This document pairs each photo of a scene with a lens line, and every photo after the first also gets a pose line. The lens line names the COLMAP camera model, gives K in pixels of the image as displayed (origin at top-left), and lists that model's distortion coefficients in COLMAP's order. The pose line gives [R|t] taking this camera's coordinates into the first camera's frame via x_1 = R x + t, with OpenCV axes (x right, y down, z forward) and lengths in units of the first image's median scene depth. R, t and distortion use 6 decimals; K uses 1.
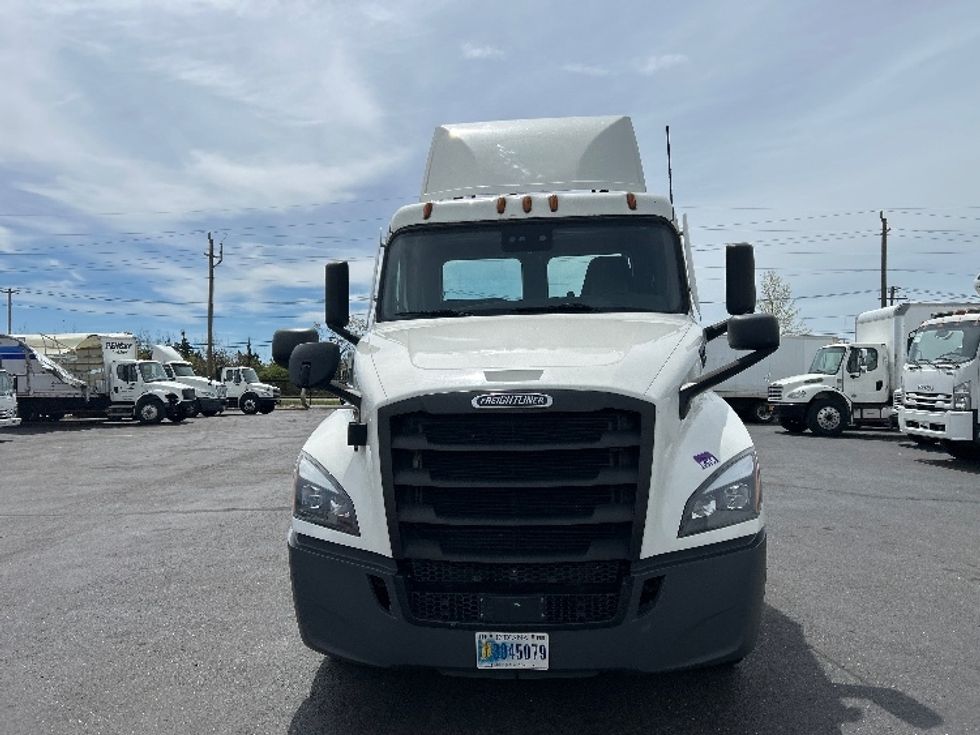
lens RADIAL K [[755.5, 0, 506.5], [0, 755.5, 417.4], [0, 0, 1]] dist [0.017074, -0.003515]
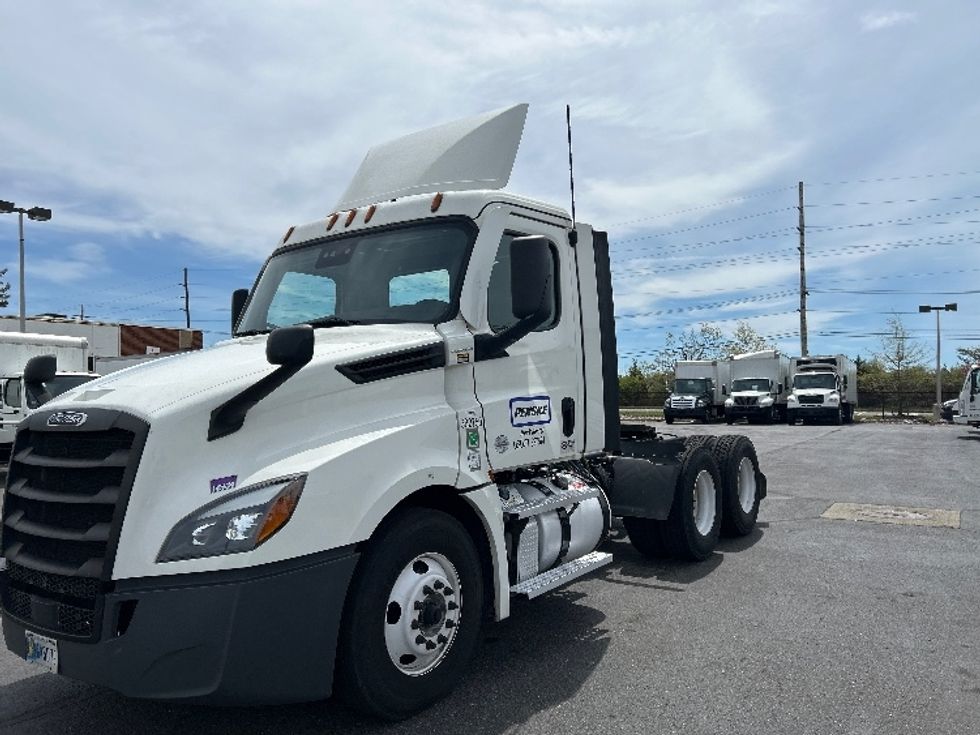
lens RADIAL K [[755.5, 0, 506.5], [0, 755.5, 417.4], [0, 0, 1]] dist [0.017074, -0.003515]
pose [[0.866497, 0.008072, -0.499117, 0.707440], [-0.014612, 0.999851, -0.009198, -0.015139], [0.498968, 0.015263, 0.866486, 0.246967]]
